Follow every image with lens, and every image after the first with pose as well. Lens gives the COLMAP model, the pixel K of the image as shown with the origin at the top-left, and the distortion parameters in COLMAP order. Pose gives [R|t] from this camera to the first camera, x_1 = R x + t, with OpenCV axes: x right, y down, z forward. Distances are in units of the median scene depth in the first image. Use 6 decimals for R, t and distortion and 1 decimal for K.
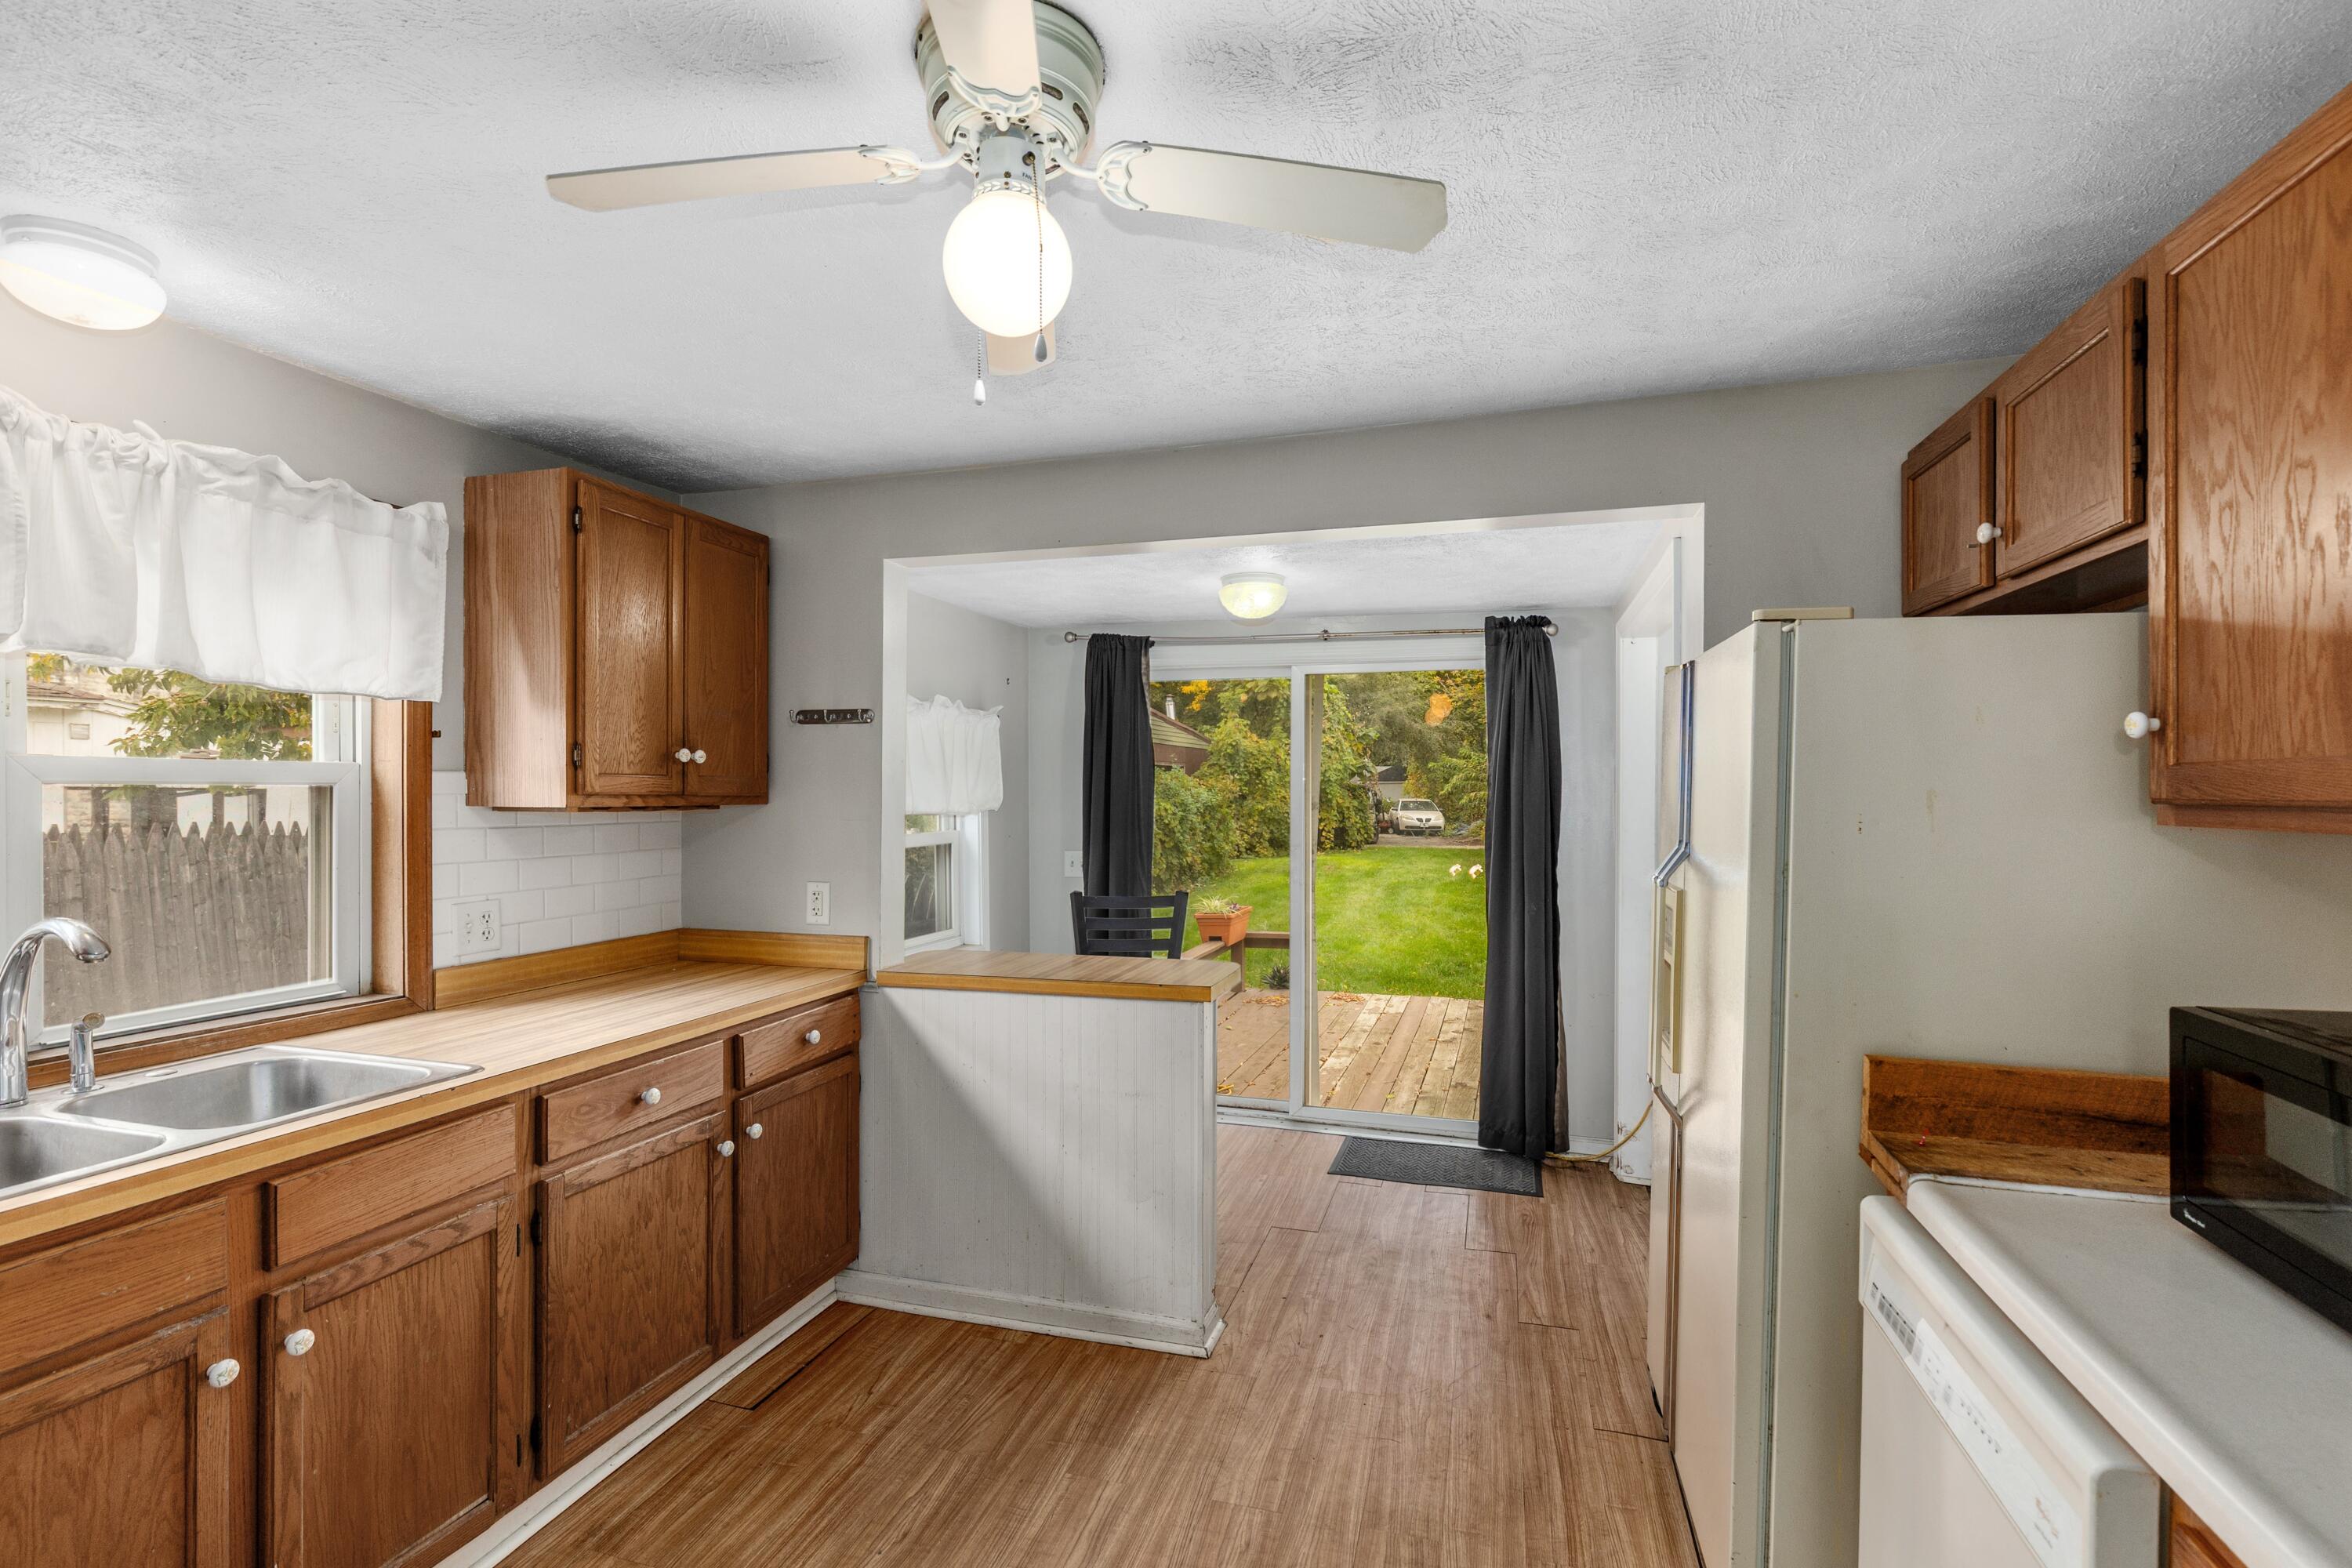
lens RADIAL K [[1073.5, 0, 1184.1], [0, 1073.5, 798.1], [0, 0, 1]] dist [-0.001451, 0.000652]
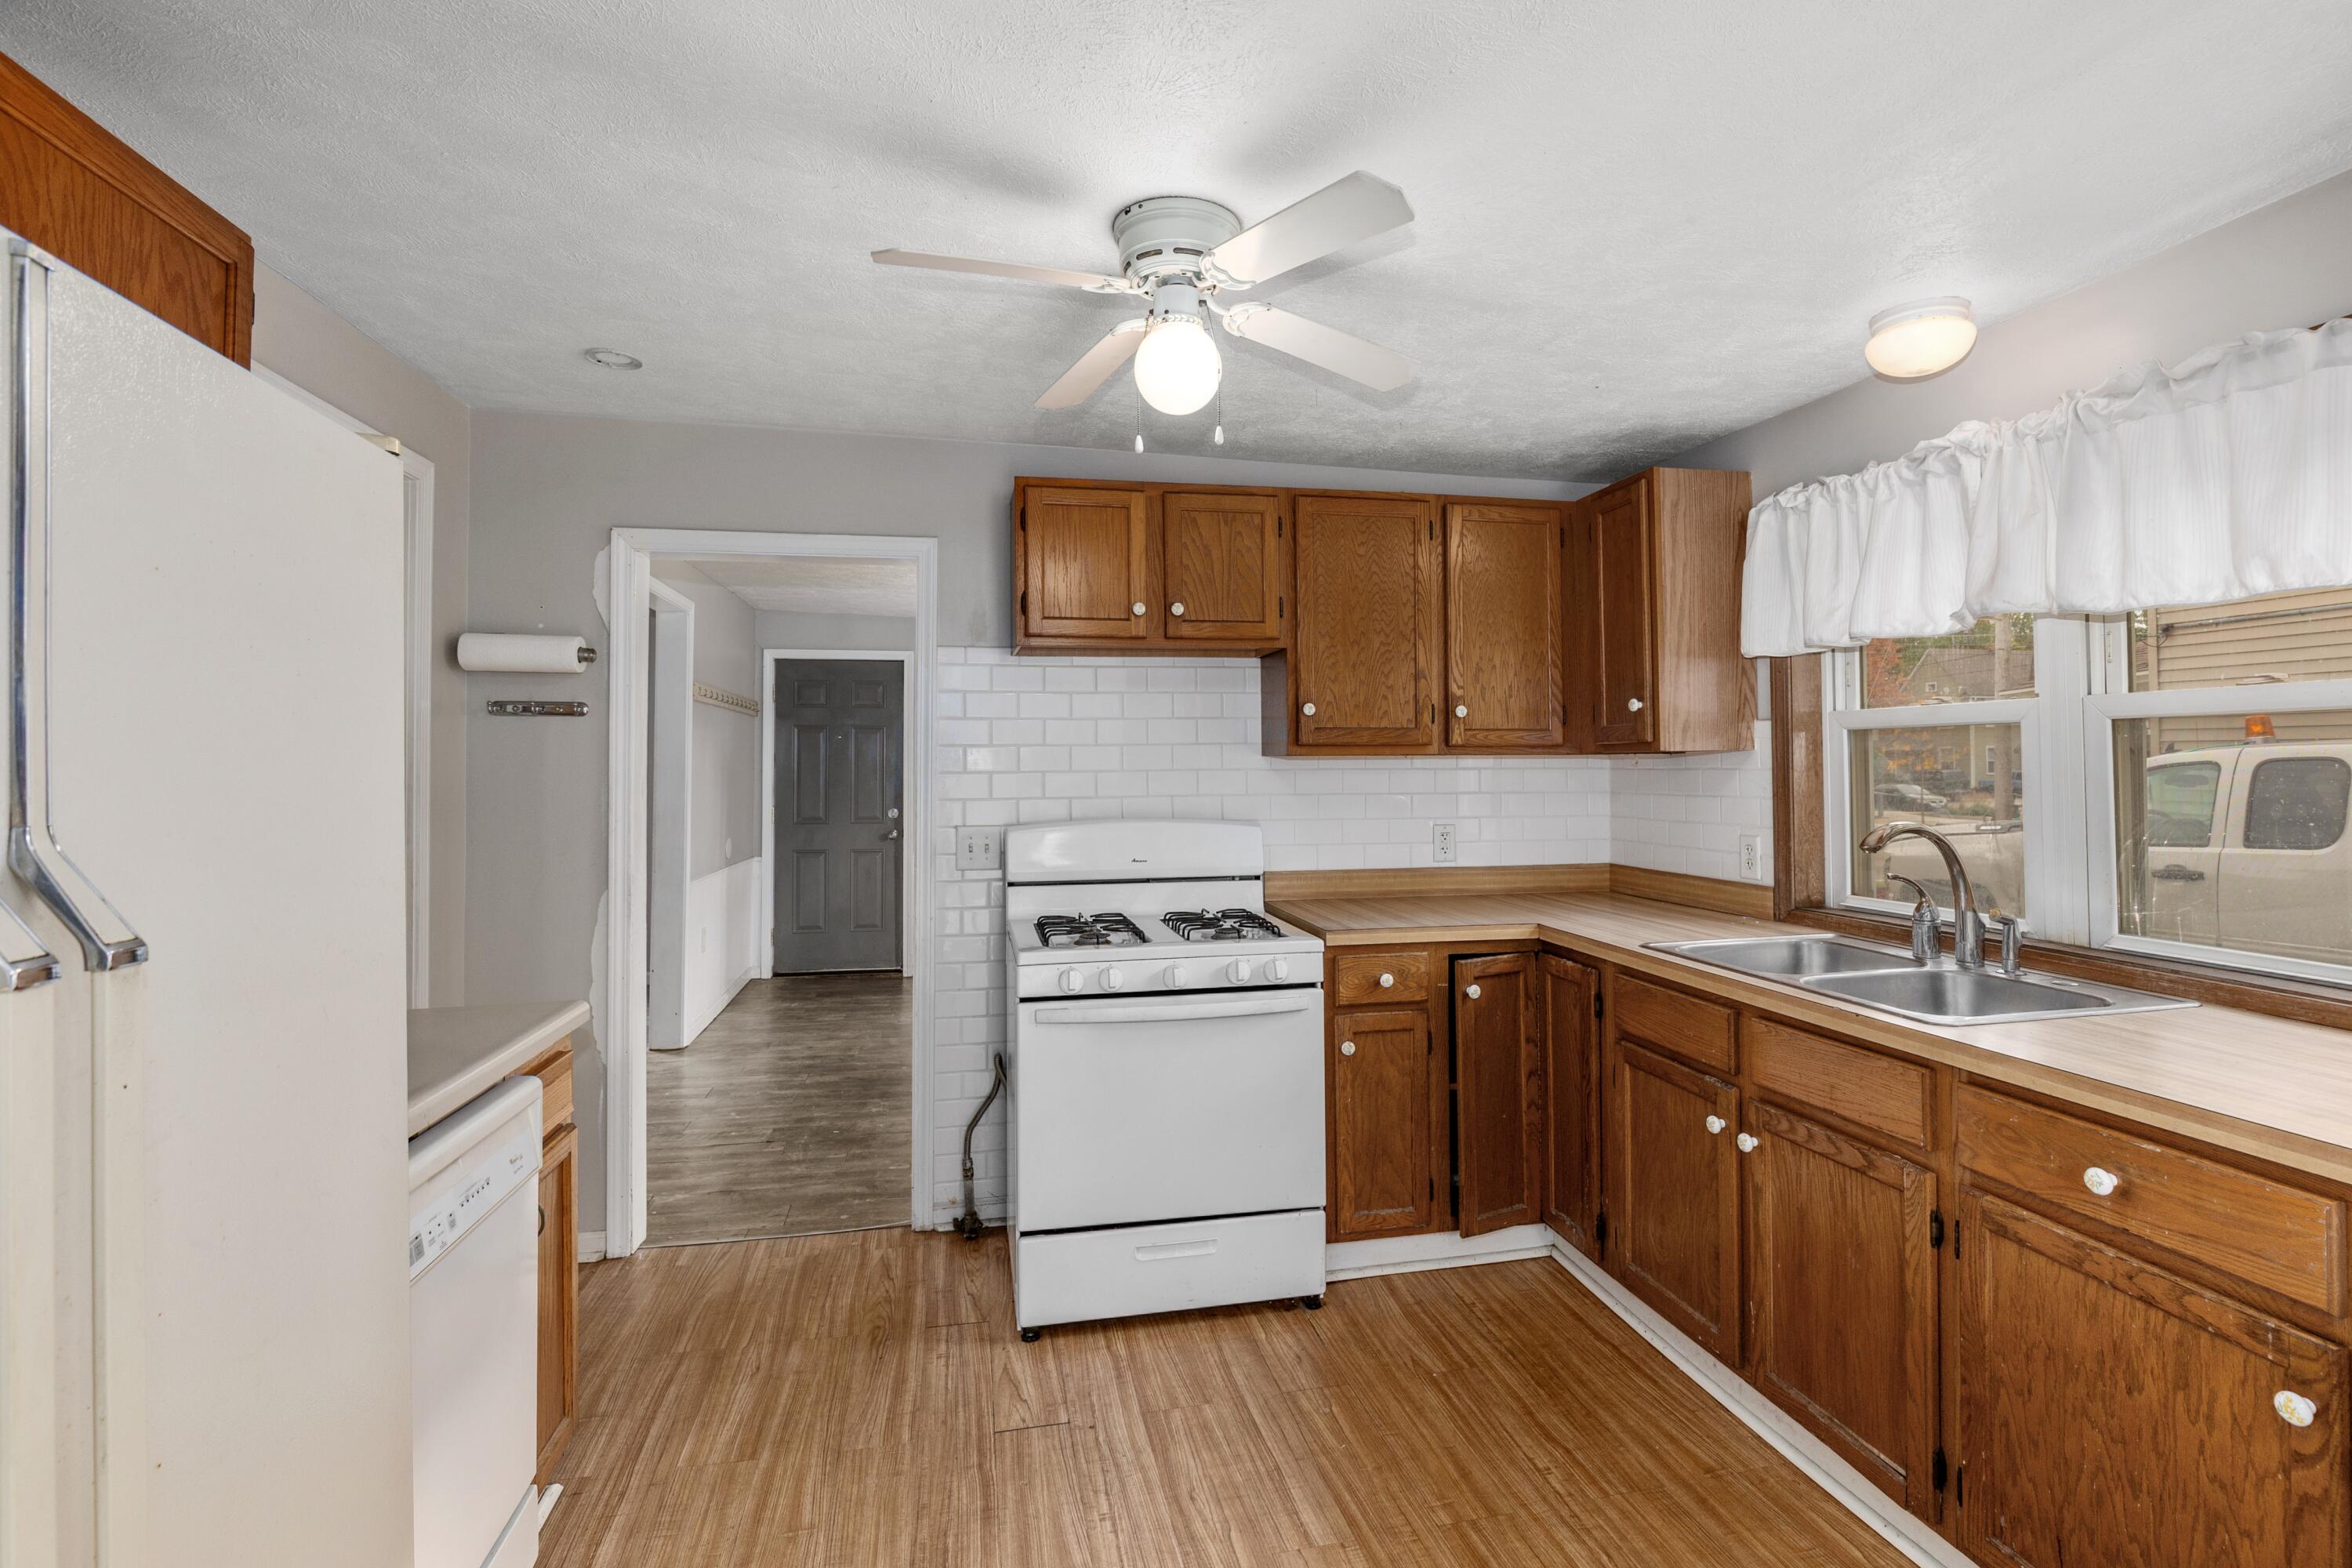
lens RADIAL K [[1105.4, 0, 1208.9], [0, 1105.4, 735.9], [0, 0, 1]] dist [-0.013659, 0.001732]
pose [[-0.875957, -0.005671, -0.482357, 0.264023], [0.006317, 0.999710, -0.023224, 0.019743], [0.482349, -0.023390, -0.875667, 1.191074]]
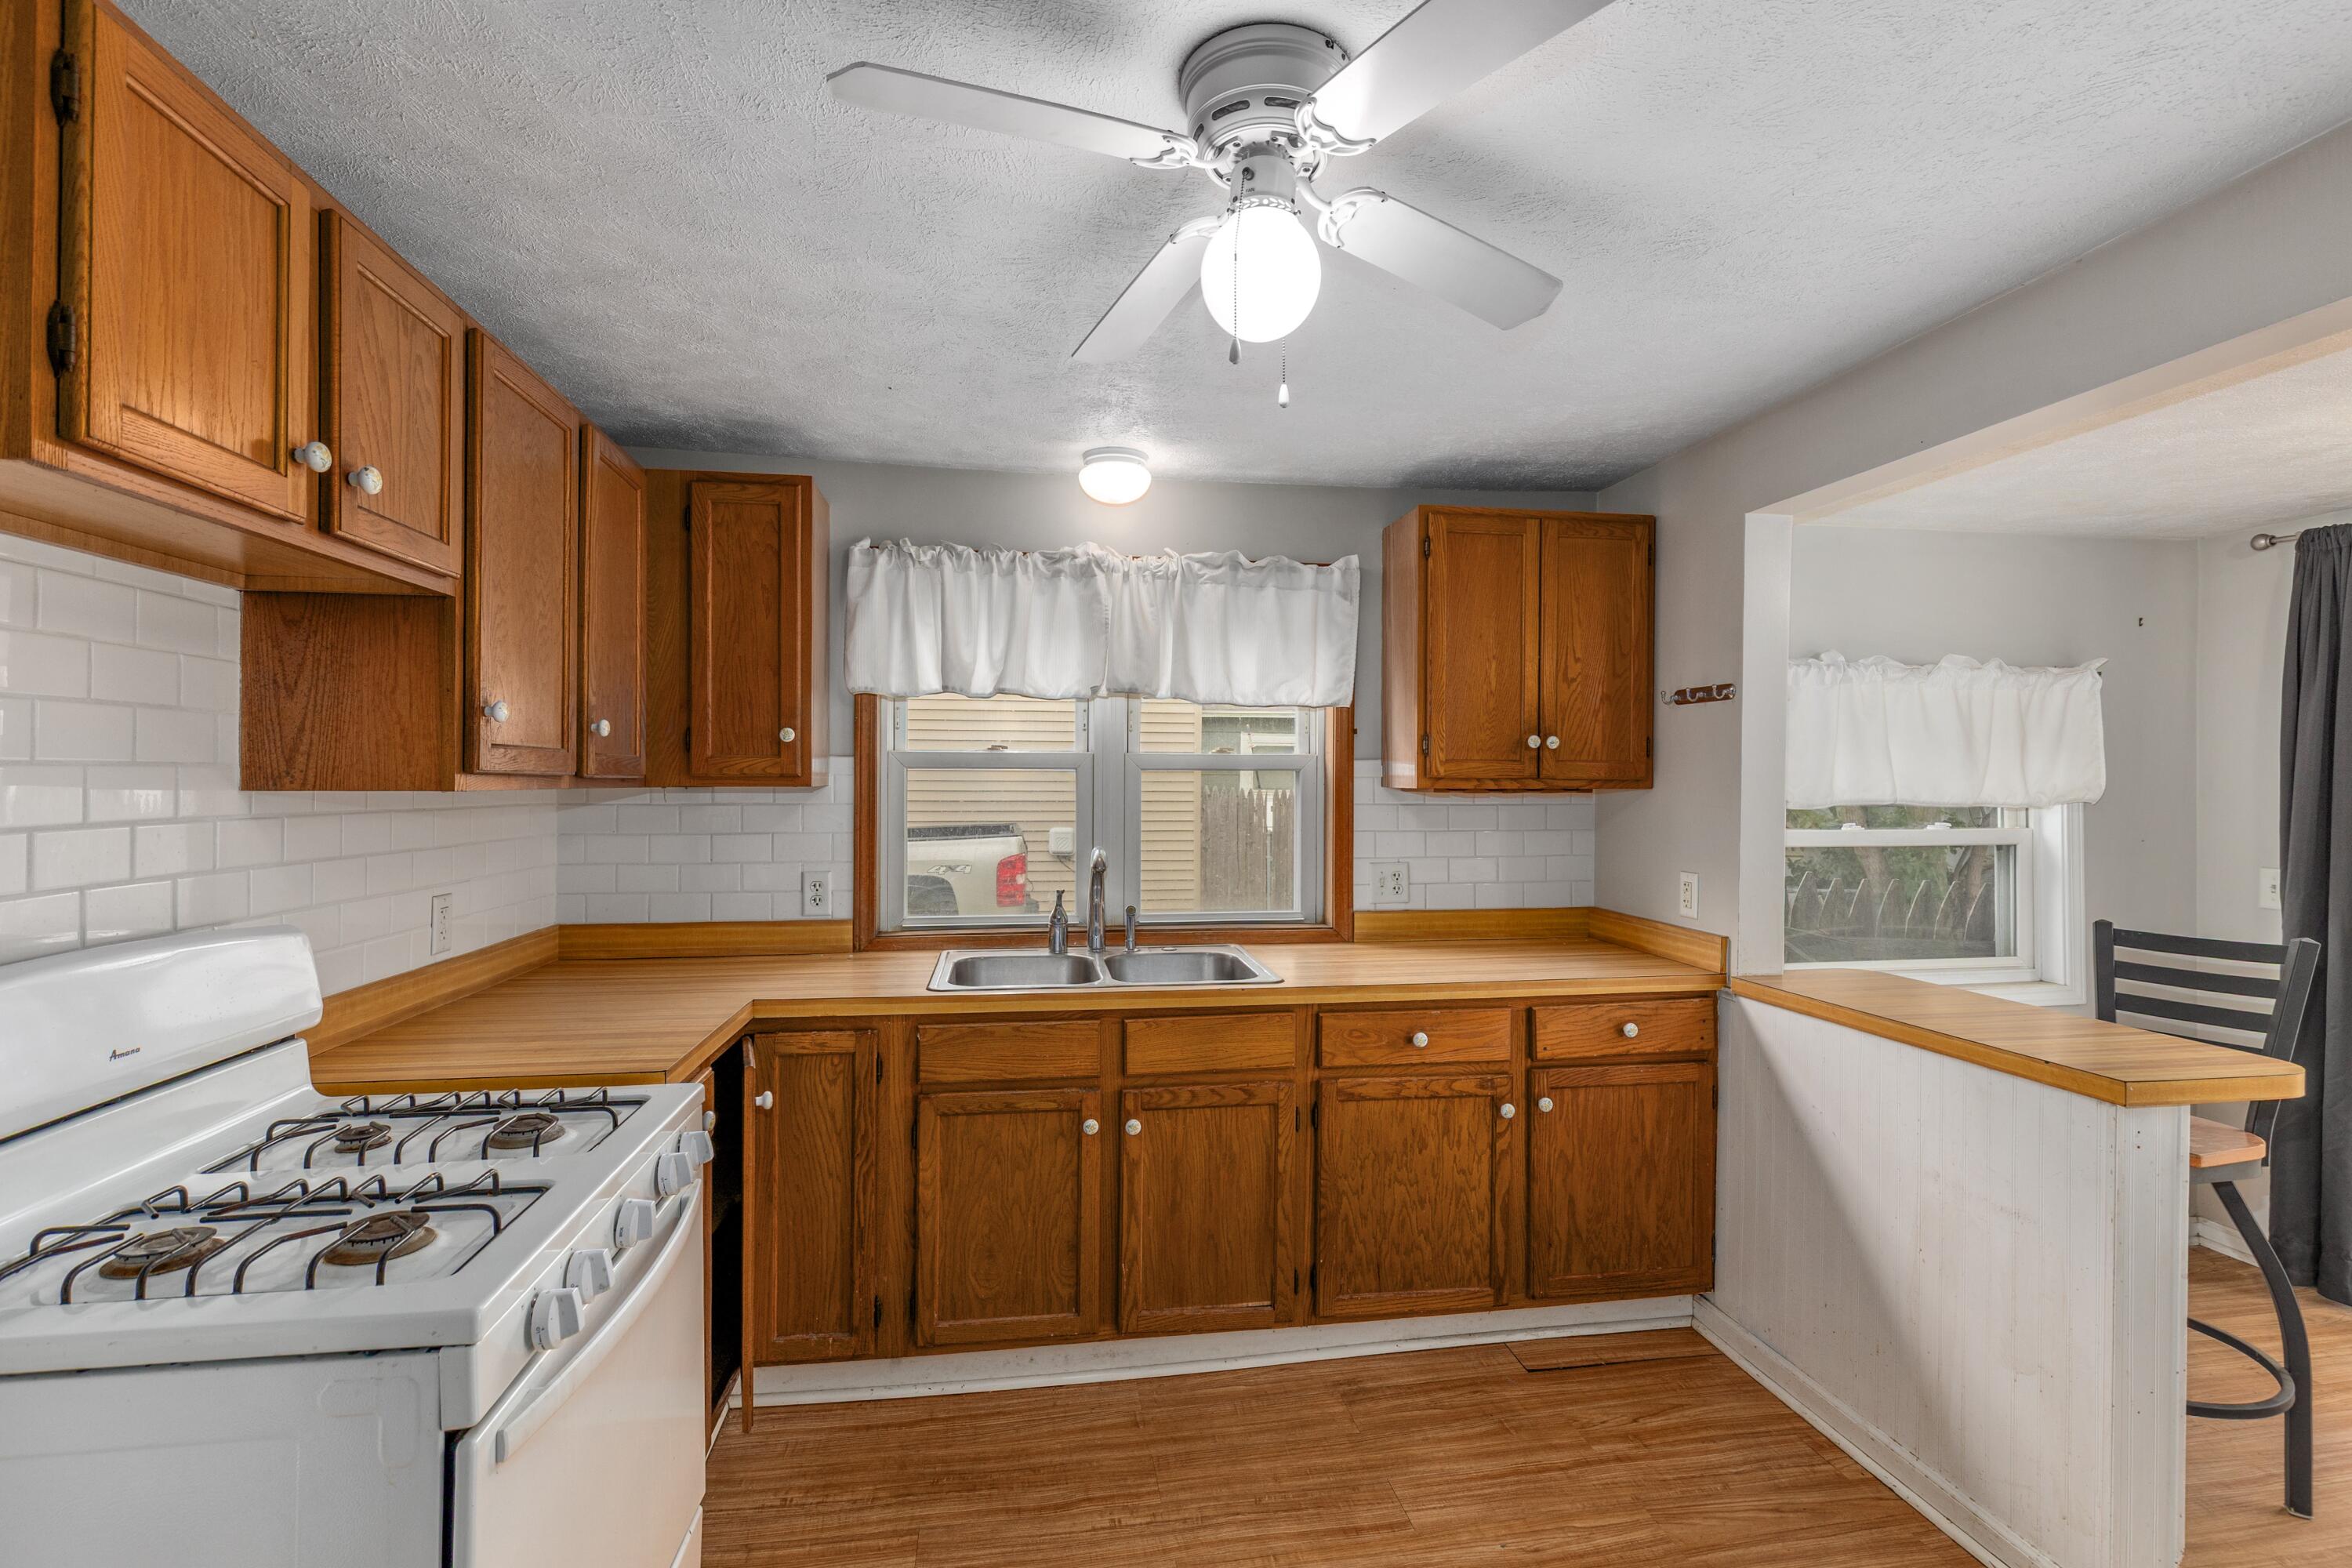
lens RADIAL K [[1073.5, 0, 1187.0], [0, 1073.5, 769.0], [0, 0, 1]] dist [-0.001451, 0.000652]
pose [[0.435608, -0.006742, -0.900111, 0.389005], [-0.007905, 0.999905, -0.011314, 0.002754], [0.900102, 0.012044, 0.435514, 0.243692]]
